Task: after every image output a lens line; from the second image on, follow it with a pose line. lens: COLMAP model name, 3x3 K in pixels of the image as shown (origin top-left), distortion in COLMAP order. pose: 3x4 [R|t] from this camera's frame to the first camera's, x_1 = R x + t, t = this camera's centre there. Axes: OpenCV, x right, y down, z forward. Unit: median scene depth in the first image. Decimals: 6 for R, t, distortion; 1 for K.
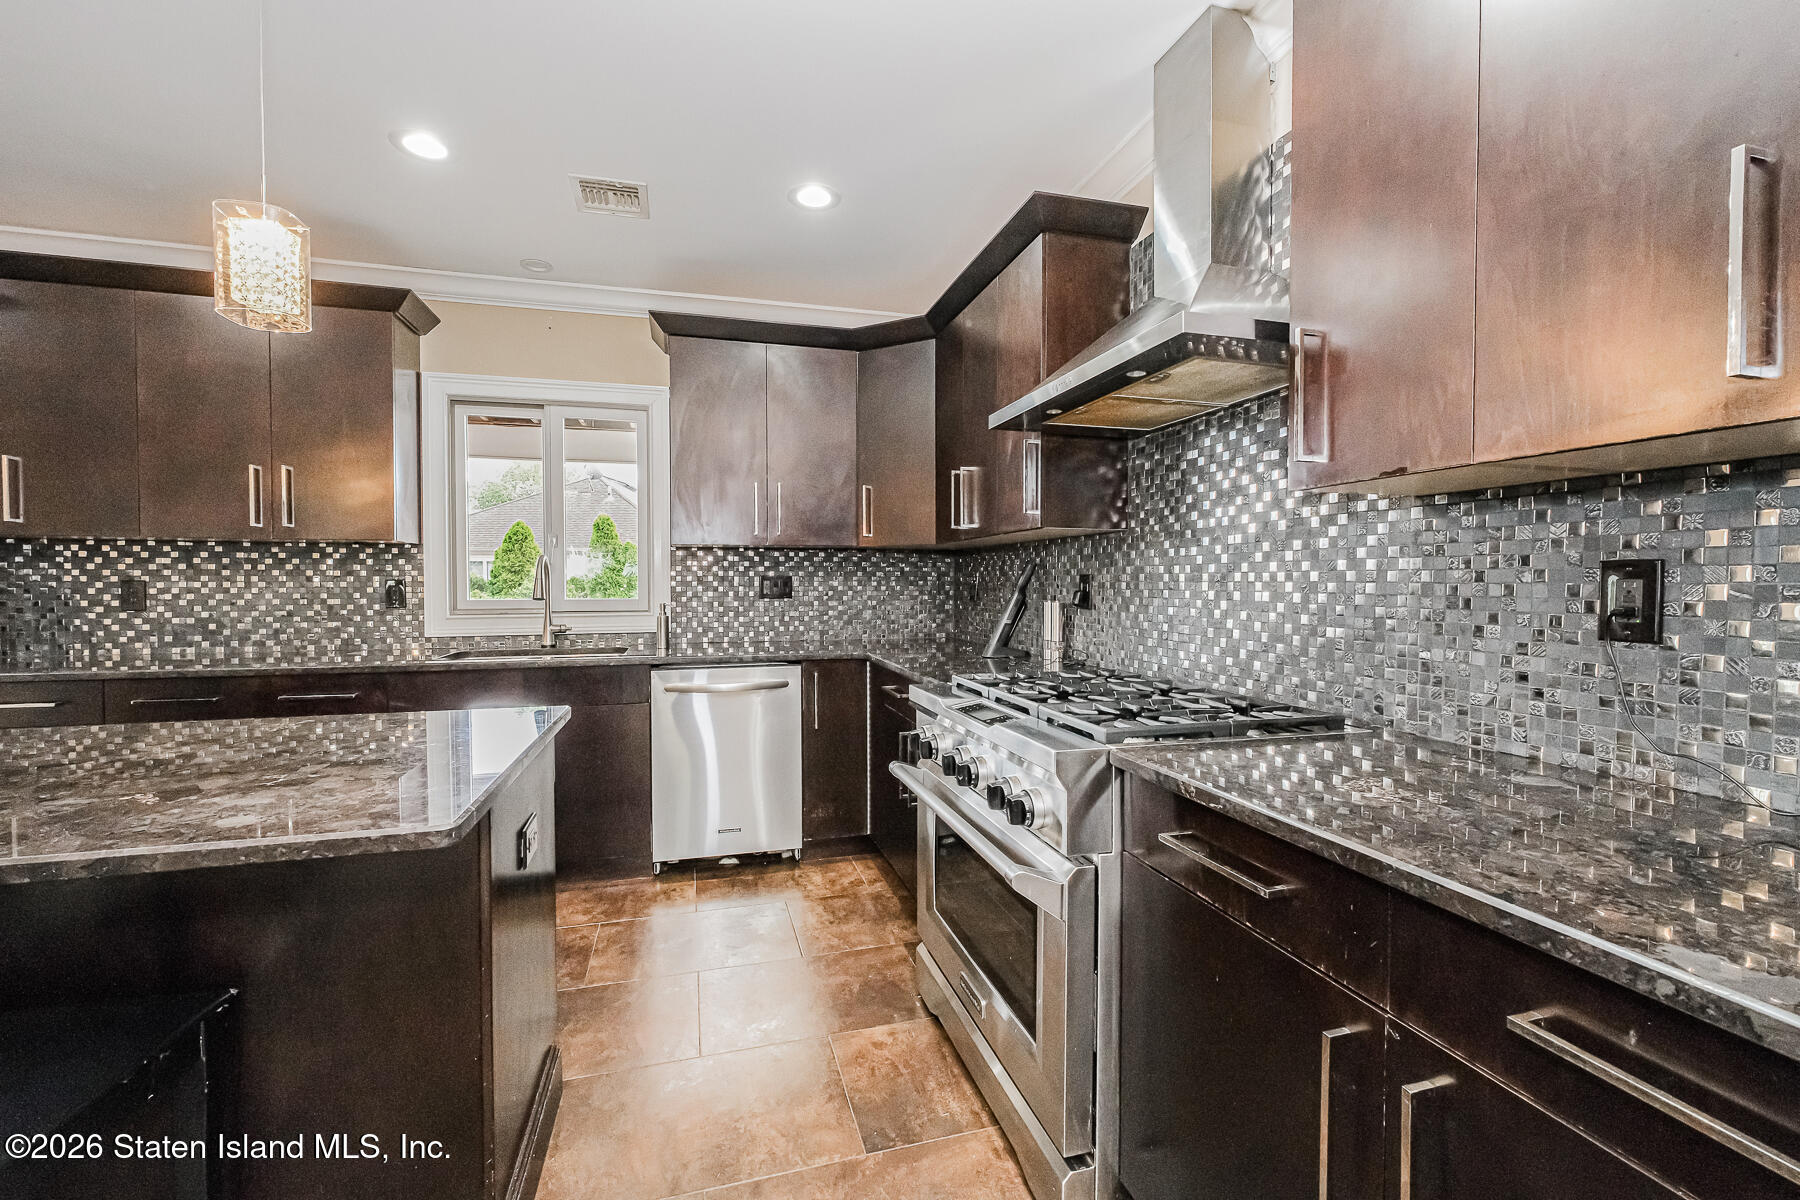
lens RADIAL K [[746.8, 0, 900.0], [0, 746.8, 600.0], [0, 0, 1]] dist [0.001216, 0.000083]
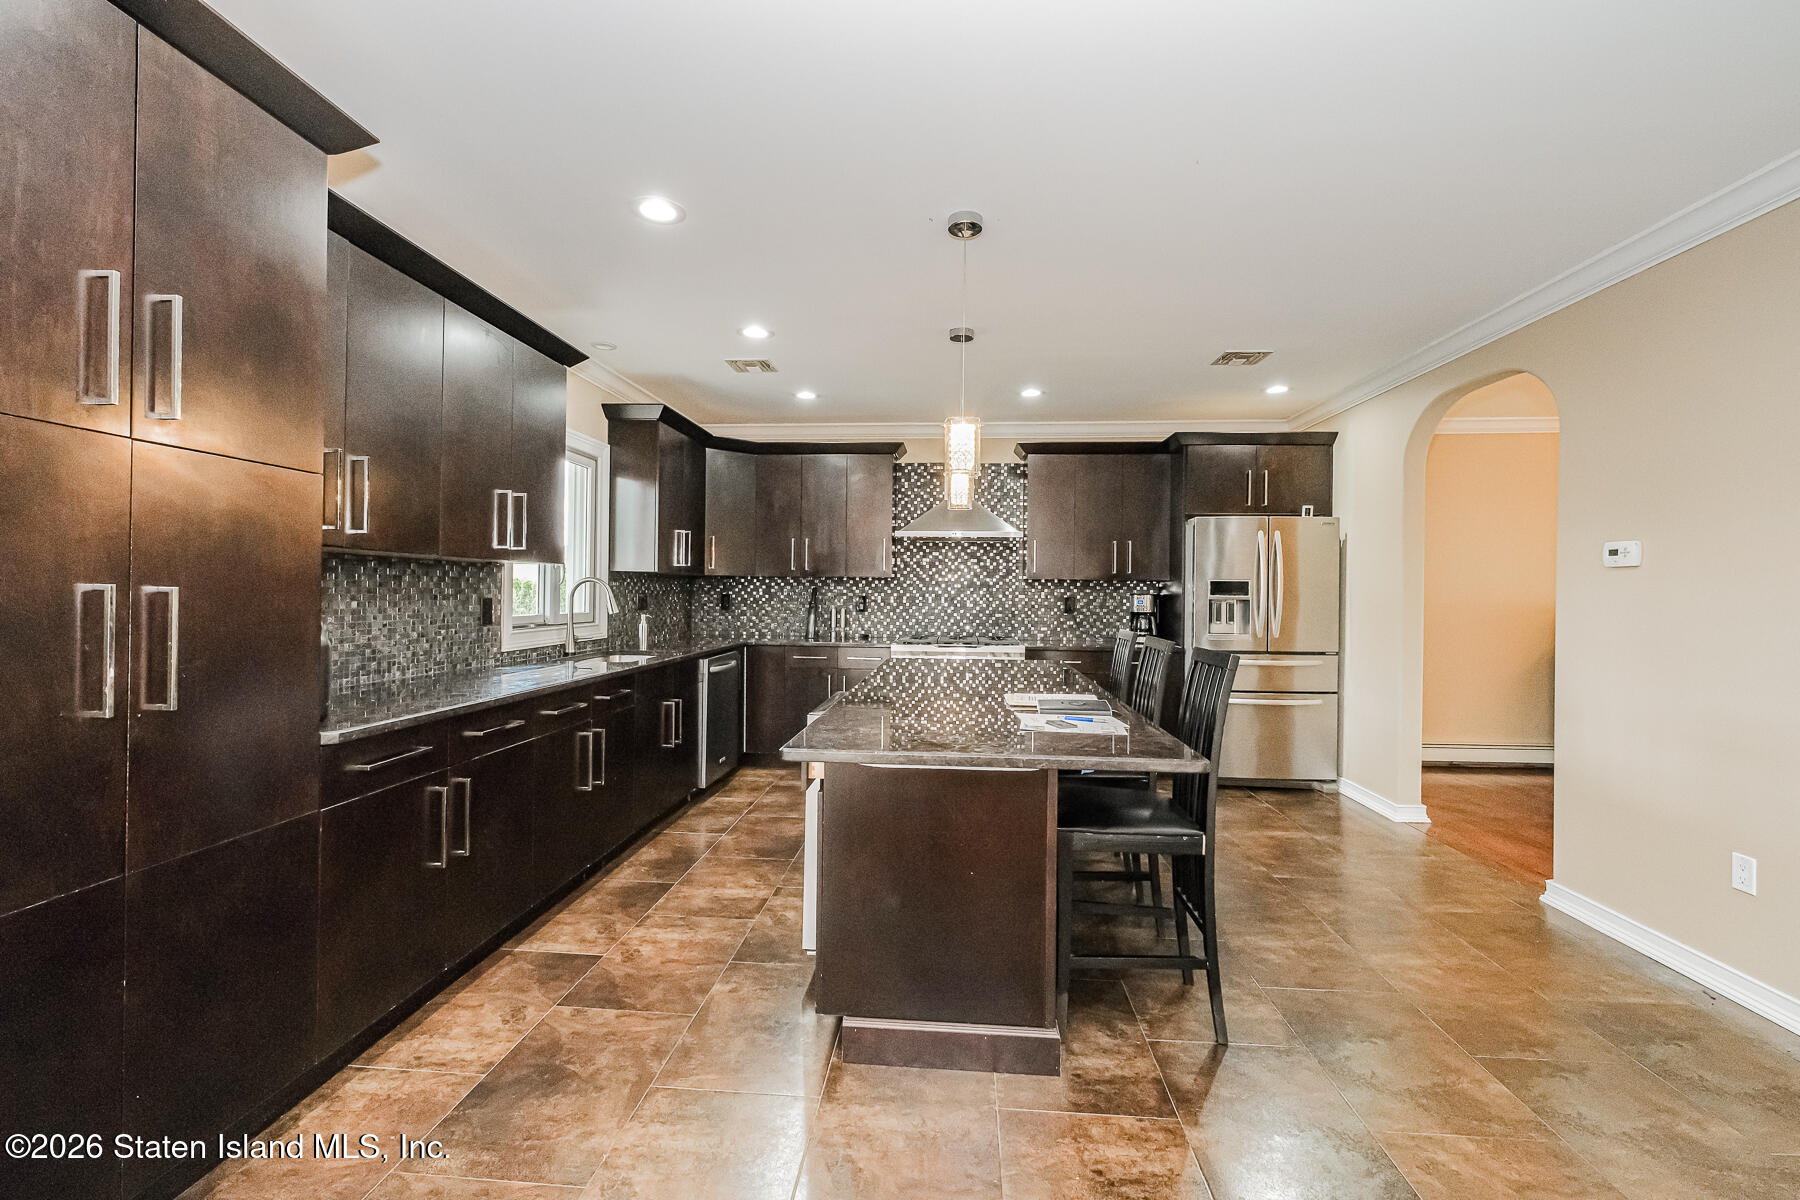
lens RADIAL K [[746.8, 0, 900.0], [0, 746.8, 600.0], [0, 0, 1]] dist [0.001216, 0.000083]
pose [[0.349169, -0.003783, 0.937052, -2.370693], [0.011664, 0.999932, -0.000310, -0.027369], [-0.936987, 0.011038, 0.349189, 0.175692]]
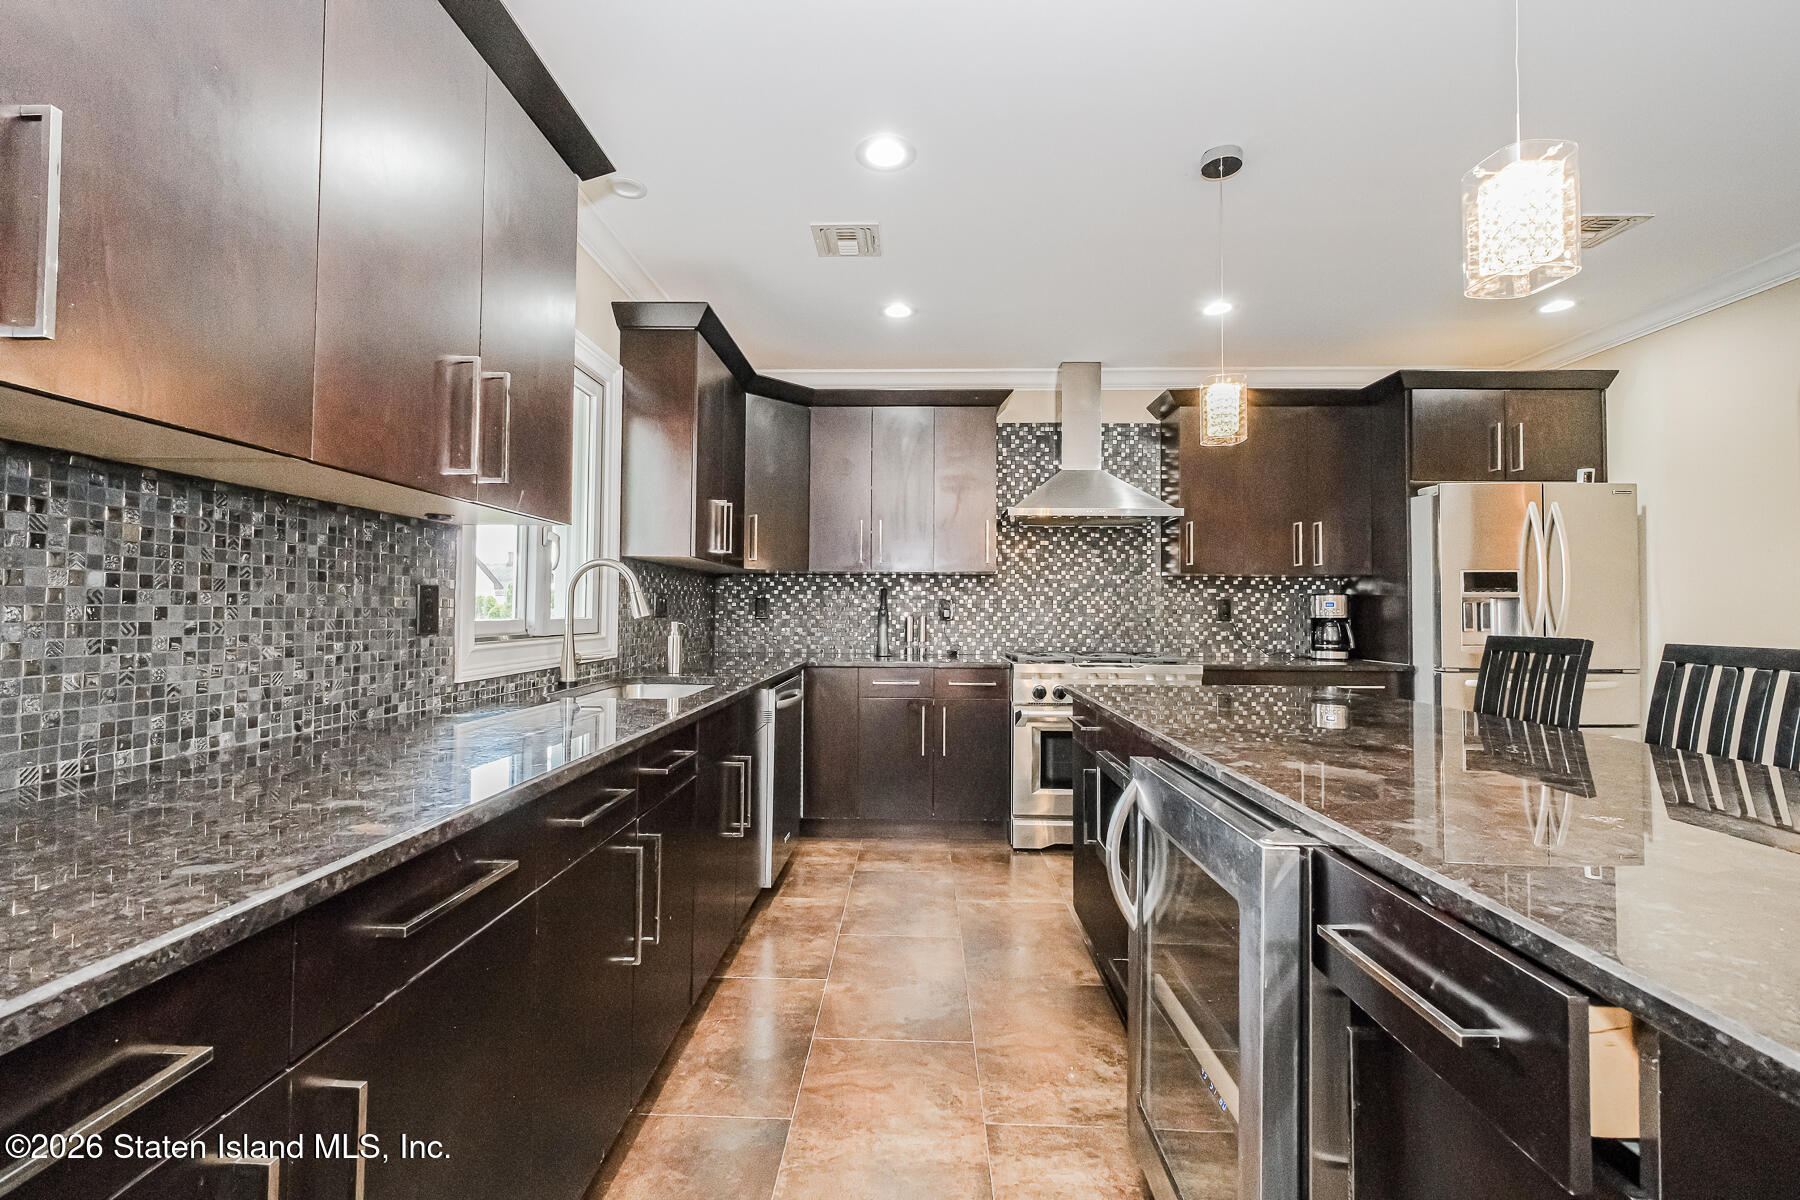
lens RADIAL K [[759.3, 0, 900.0], [0, 759.3, 600.0], [0, 0, 1]] dist [0.000628, -0.000065]
pose [[0.306672, 0.017482, 0.951655, -1.838110], [0.017119, 0.999568, -0.023879, 0.006977], [-0.951661, 0.023614, 0.306241, 0.787908]]
